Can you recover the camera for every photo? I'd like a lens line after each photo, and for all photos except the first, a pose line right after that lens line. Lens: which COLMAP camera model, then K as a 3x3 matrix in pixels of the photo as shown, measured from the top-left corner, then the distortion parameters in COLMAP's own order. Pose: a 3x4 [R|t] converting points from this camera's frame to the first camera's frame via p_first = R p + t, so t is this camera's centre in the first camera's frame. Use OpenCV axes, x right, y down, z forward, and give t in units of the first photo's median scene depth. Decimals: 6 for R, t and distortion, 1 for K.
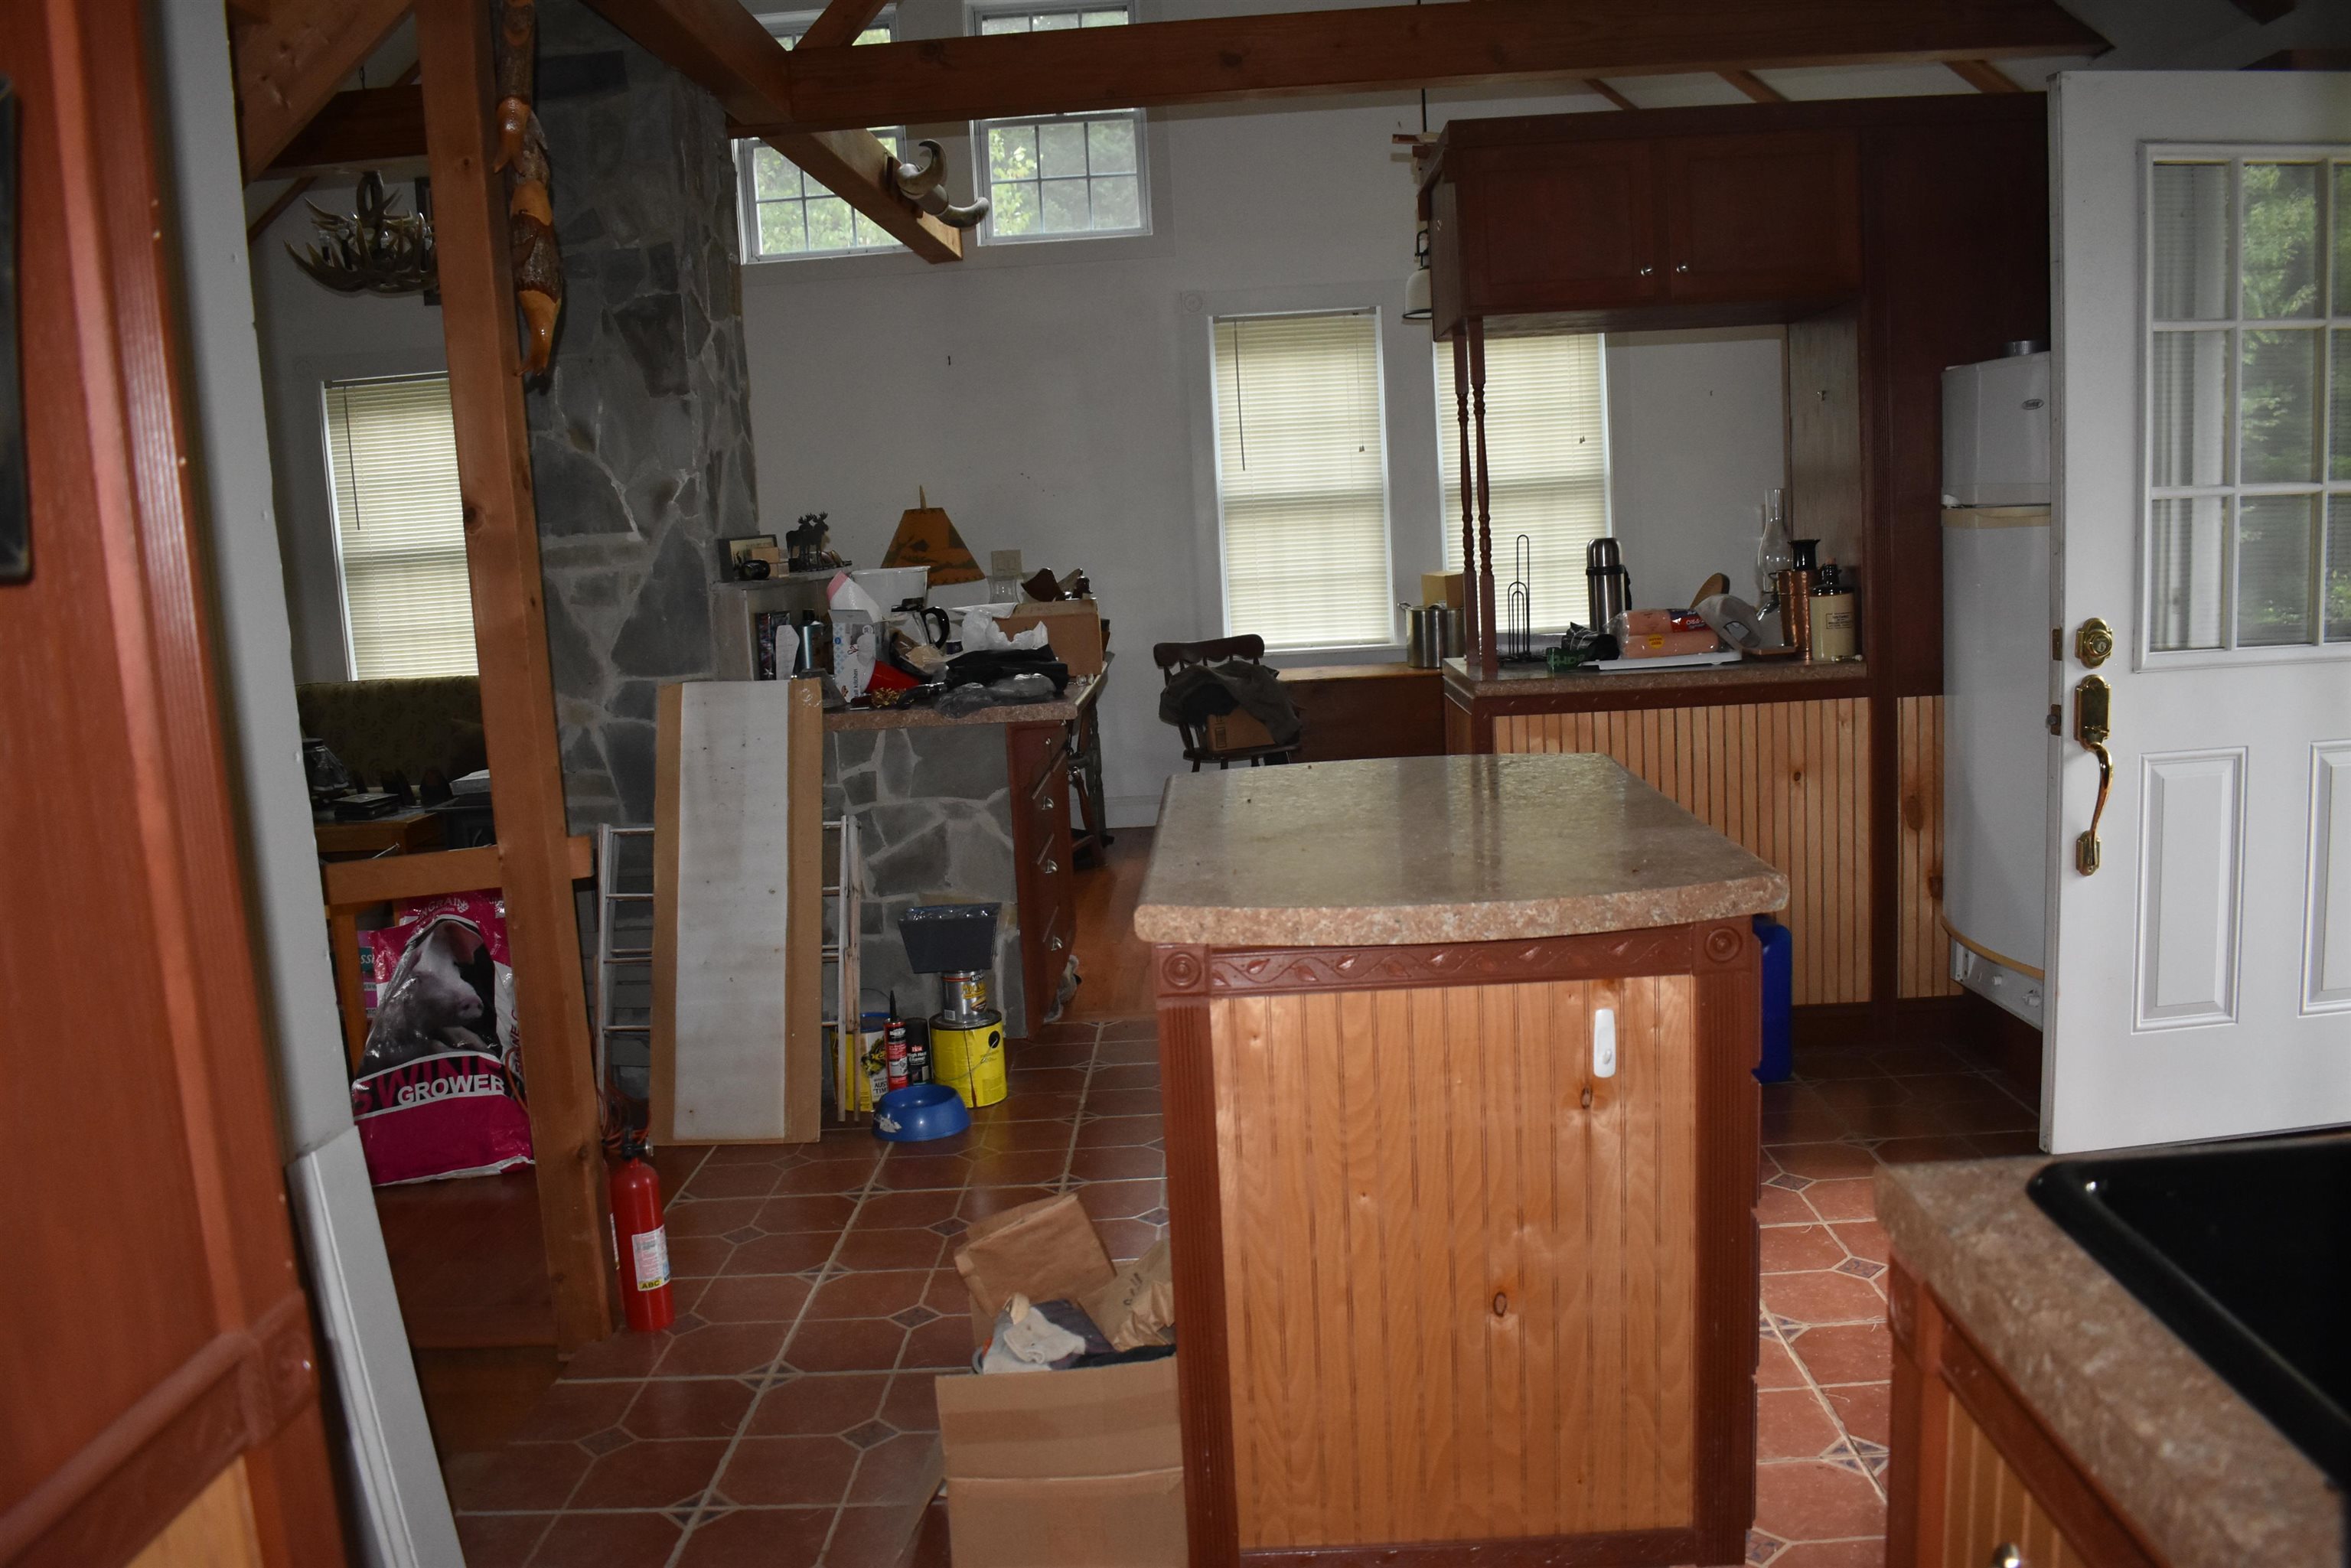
lens RADIAL K [[1839.0, 0, 1178.6], [0, 1839.0, 772.3], [0, 0, 1]] dist [-0.092909, 0.010991]
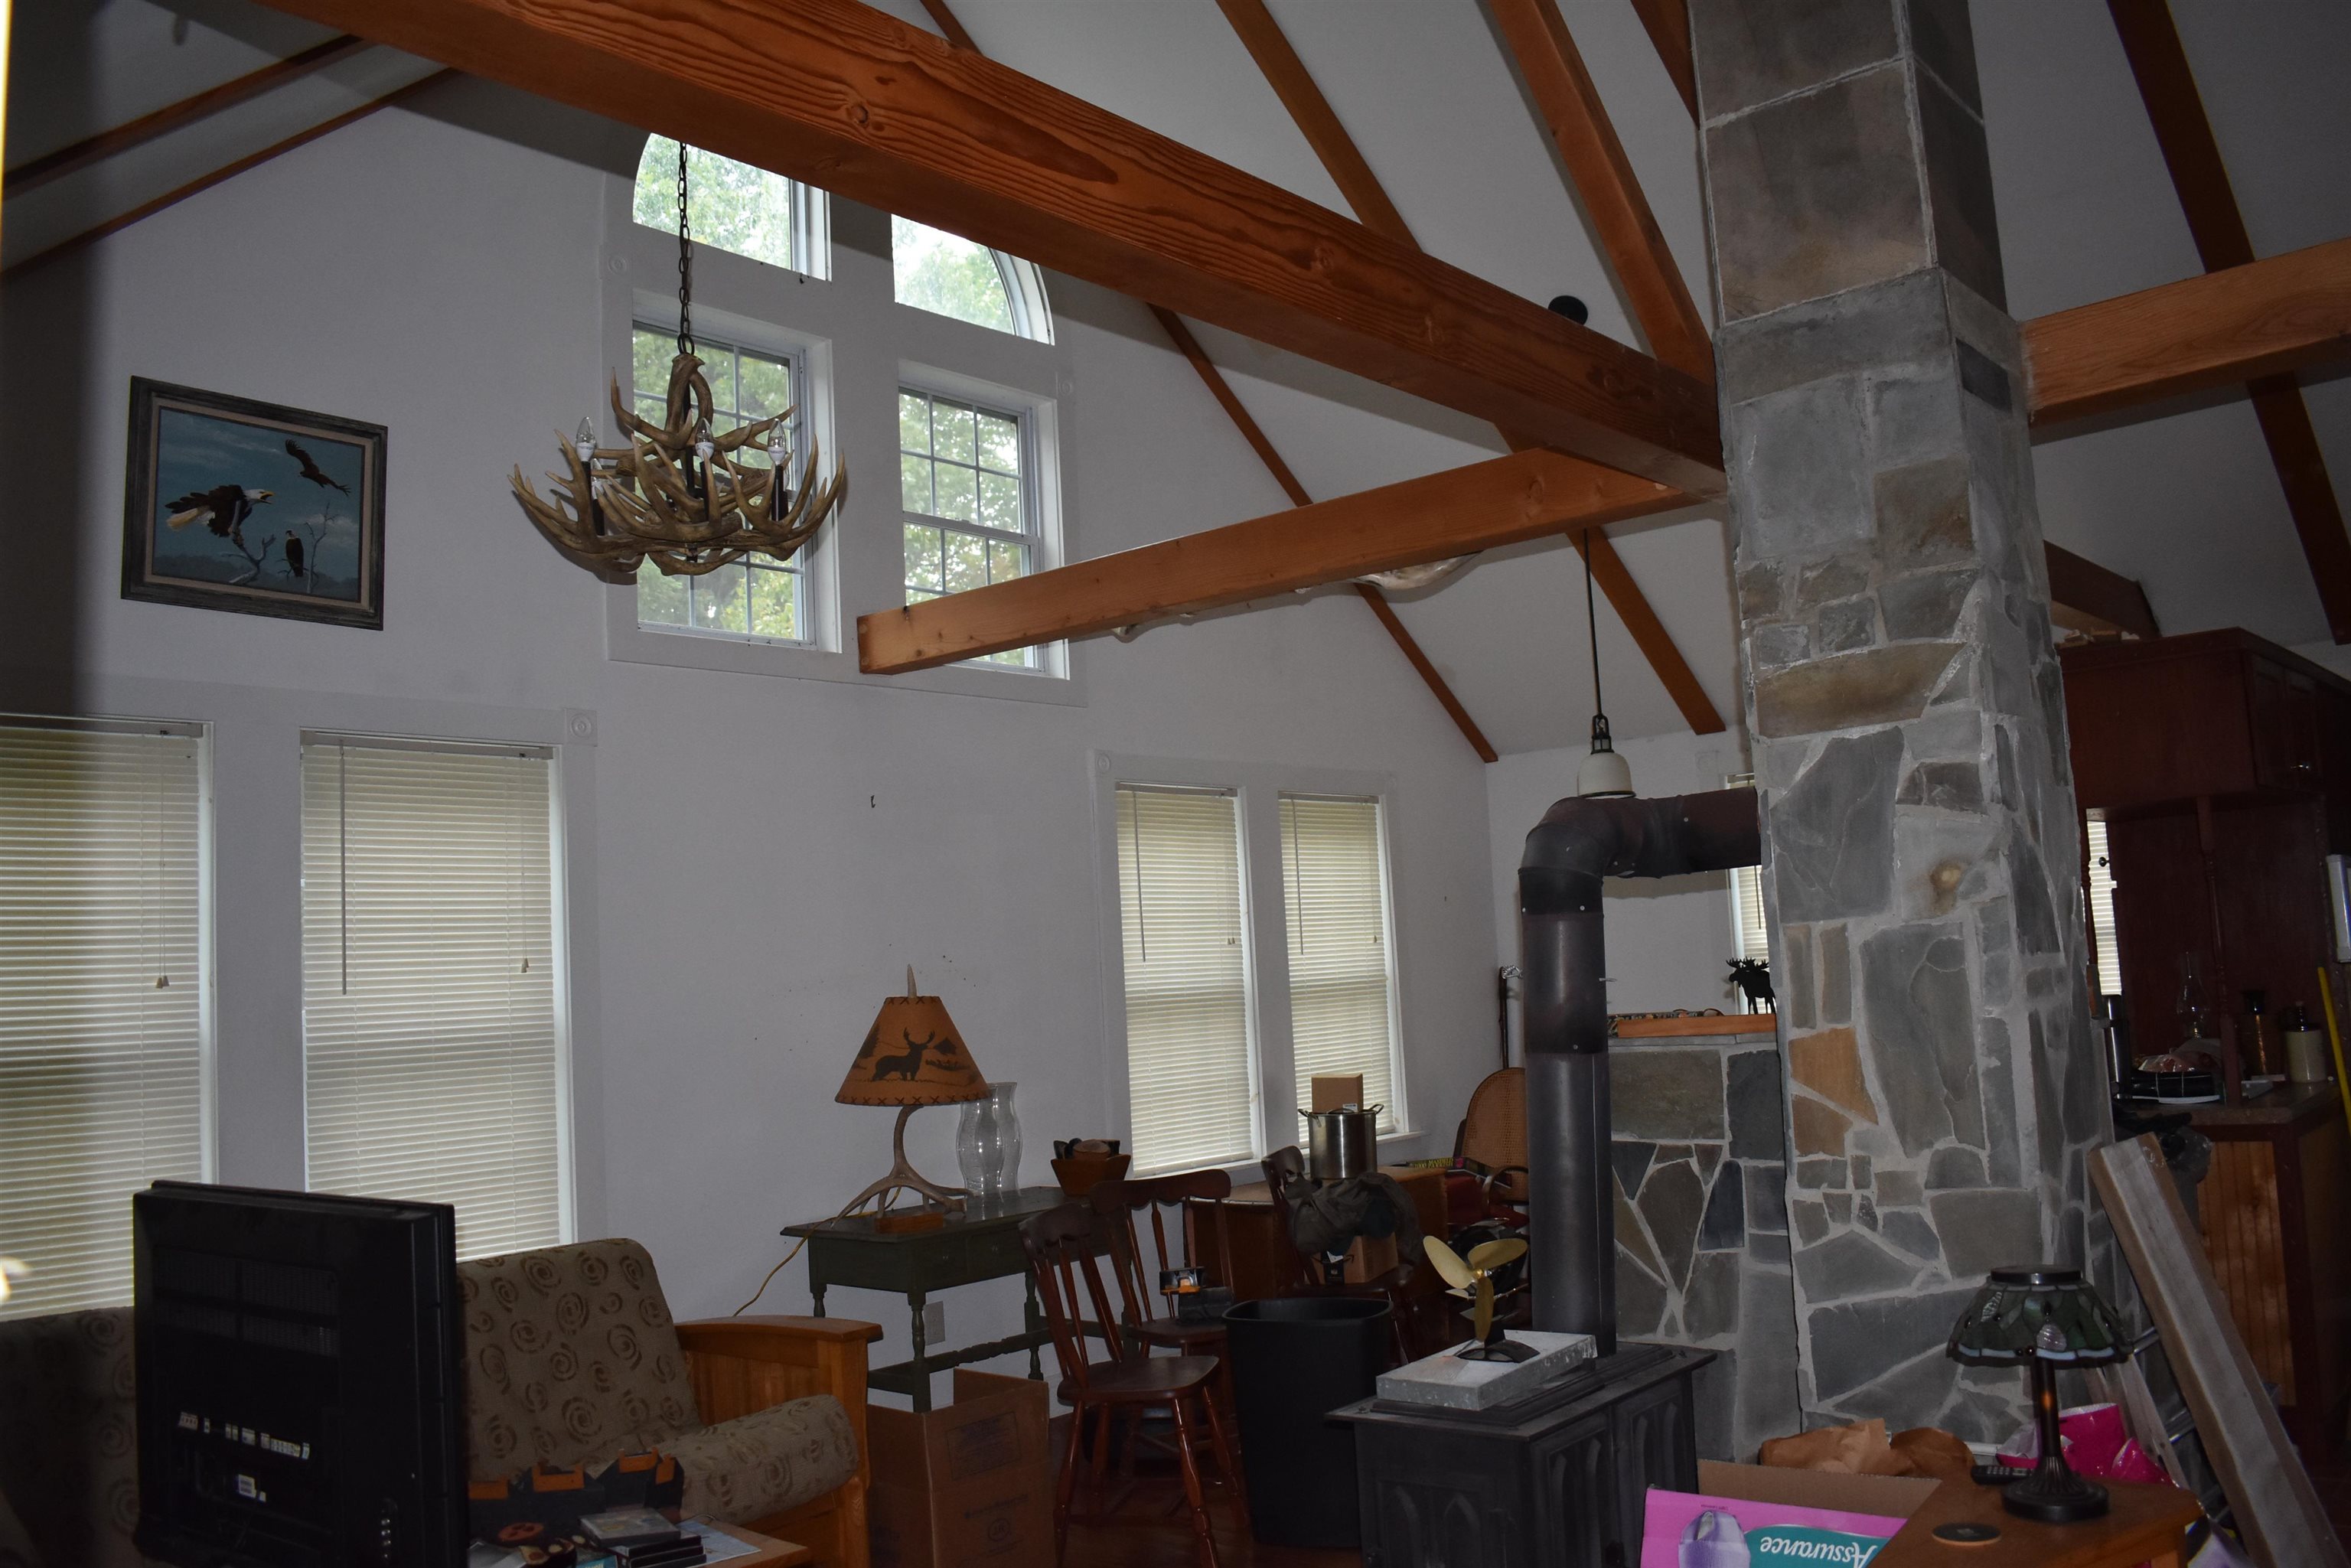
lens RADIAL K [[1882.1, 0, 1185.3], [0, 1882.1, 779.1], [0, 0, 1]] dist [-0.093472, 0.017497]
pose [[0.639459, 0.102827, 0.761917, -0.643219], [0.128554, 0.962763, -0.237826, -0.036703], [-0.758001, 0.250028, 0.602429, 0.450614]]
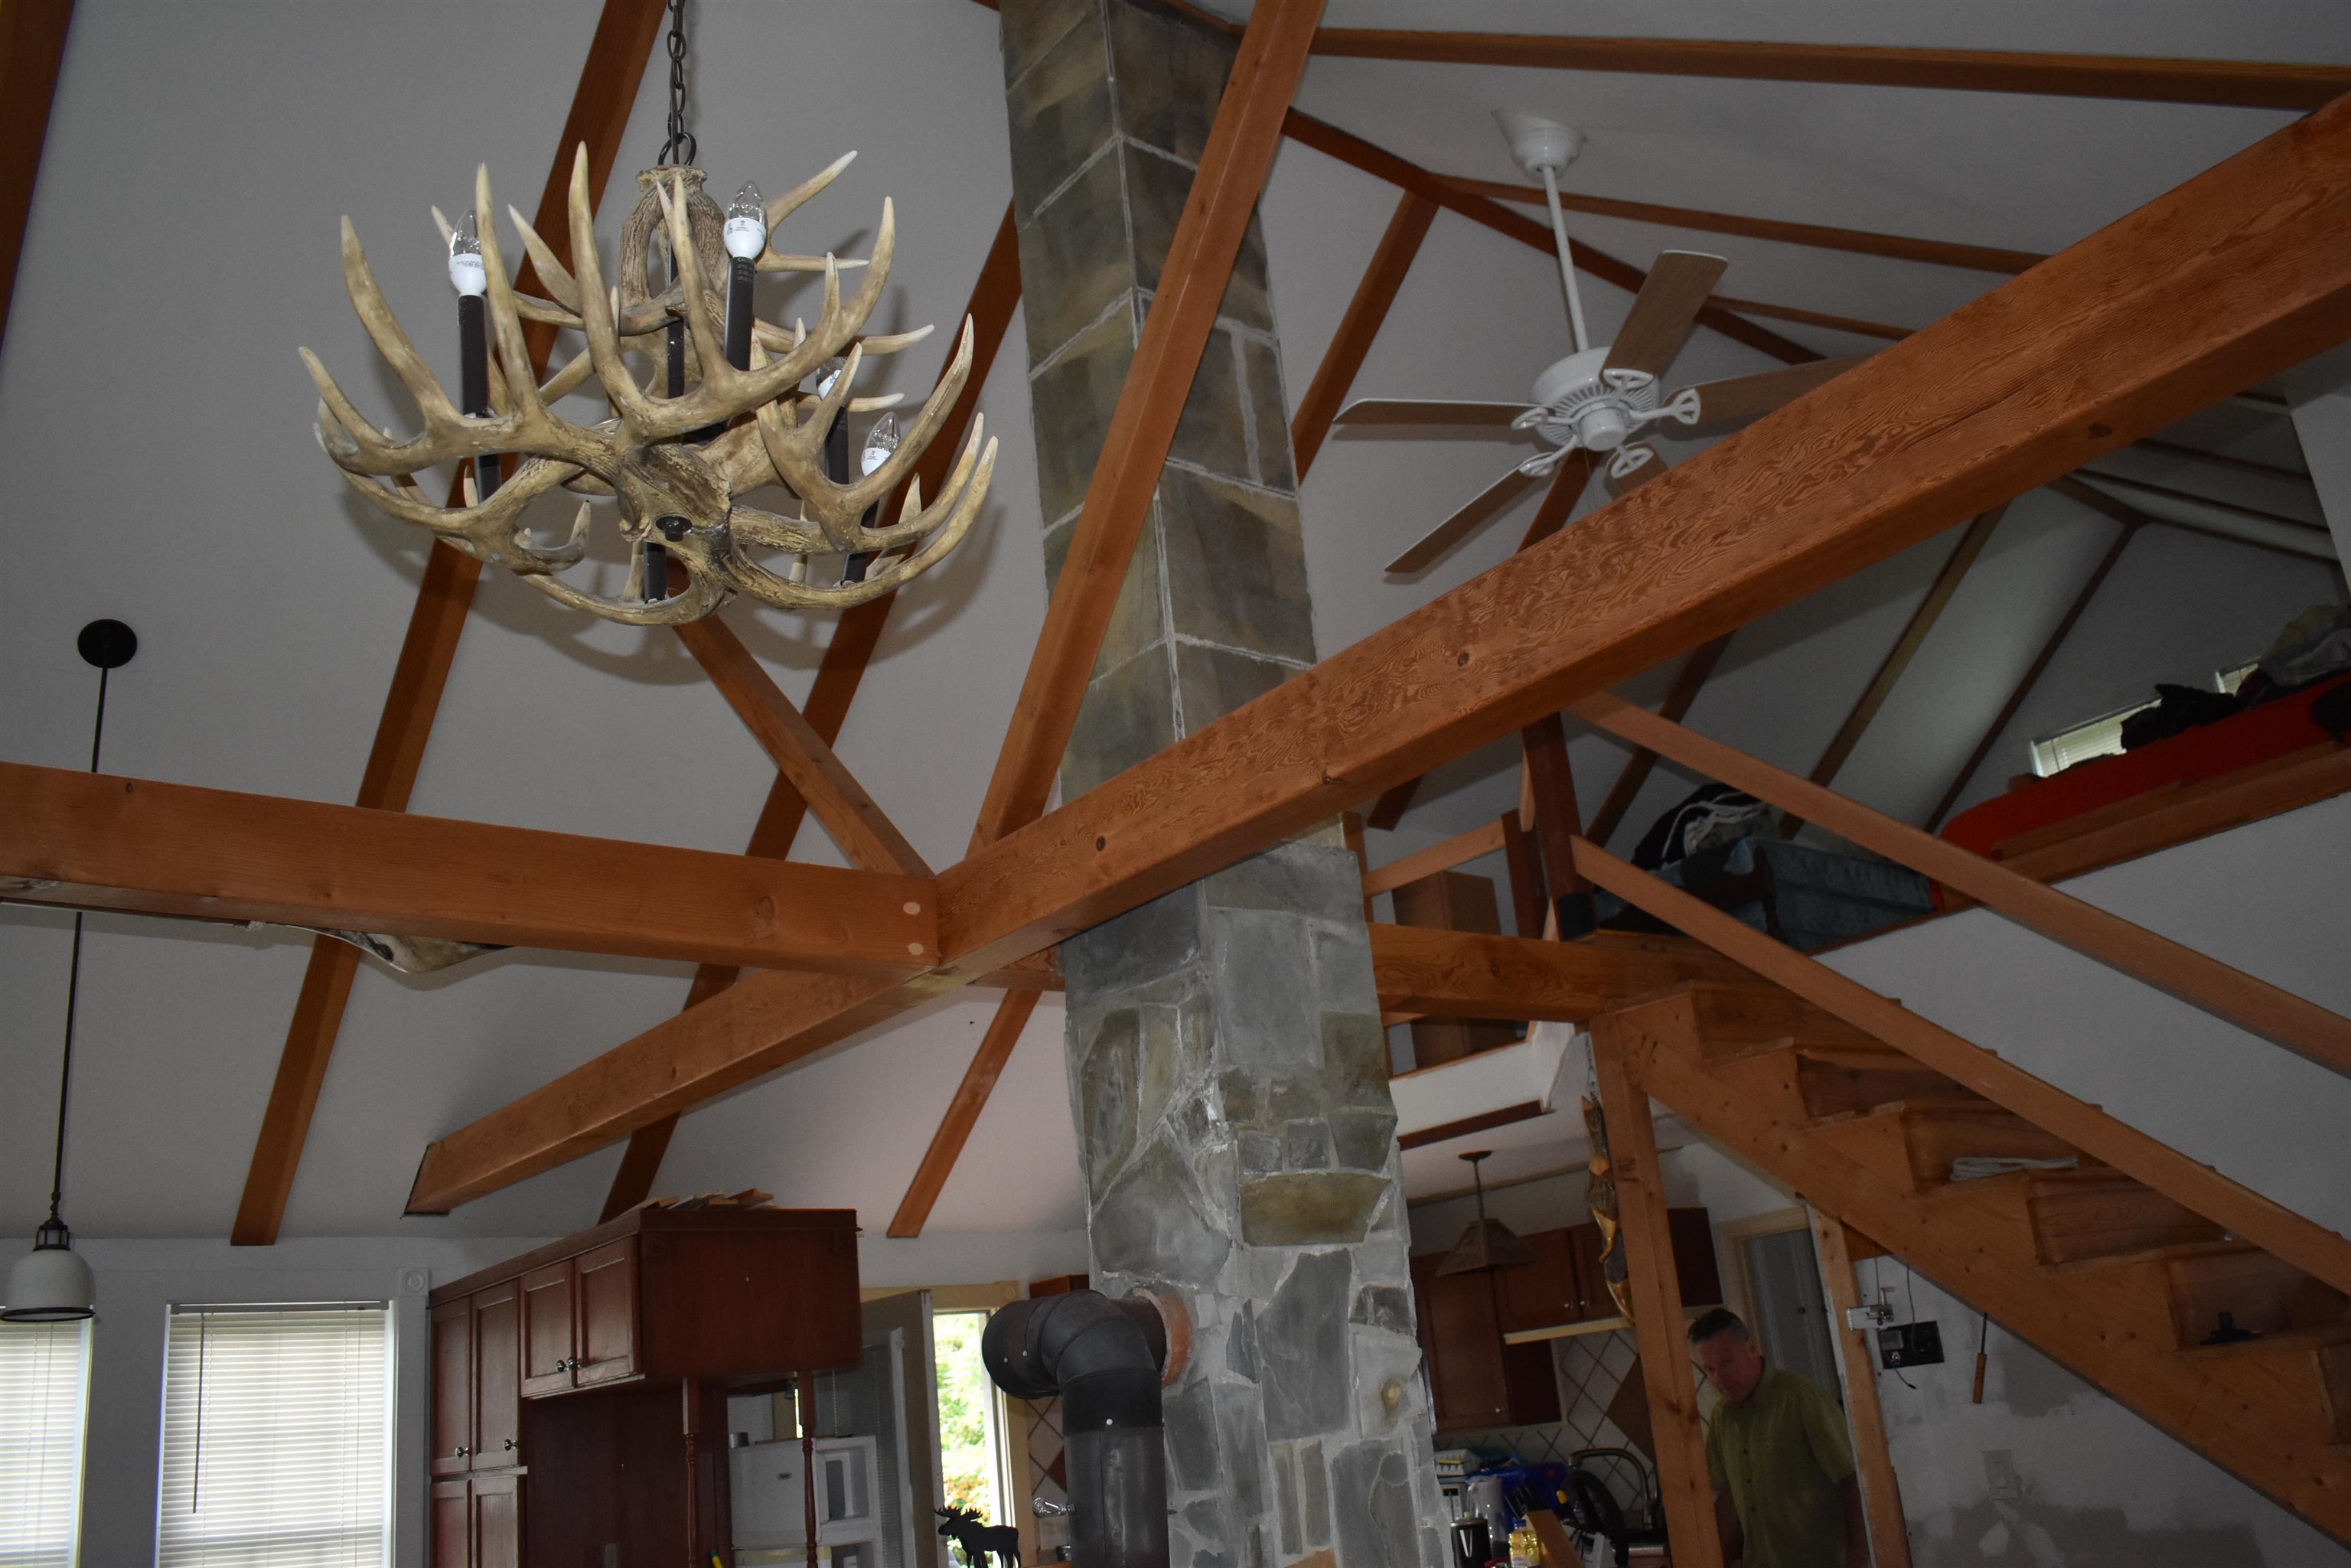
lens RADIAL K [[1882.1, 0, 1185.3], [0, 1882.1, 779.1], [0, 0, 1]] dist [-0.093472, 0.017497]
pose [[-0.629913, 0.364906, 0.685604, -0.543612], [0.238396, 0.930983, -0.276475, -0.120083], [-0.739173, -0.010710, -0.673430, 0.927281]]
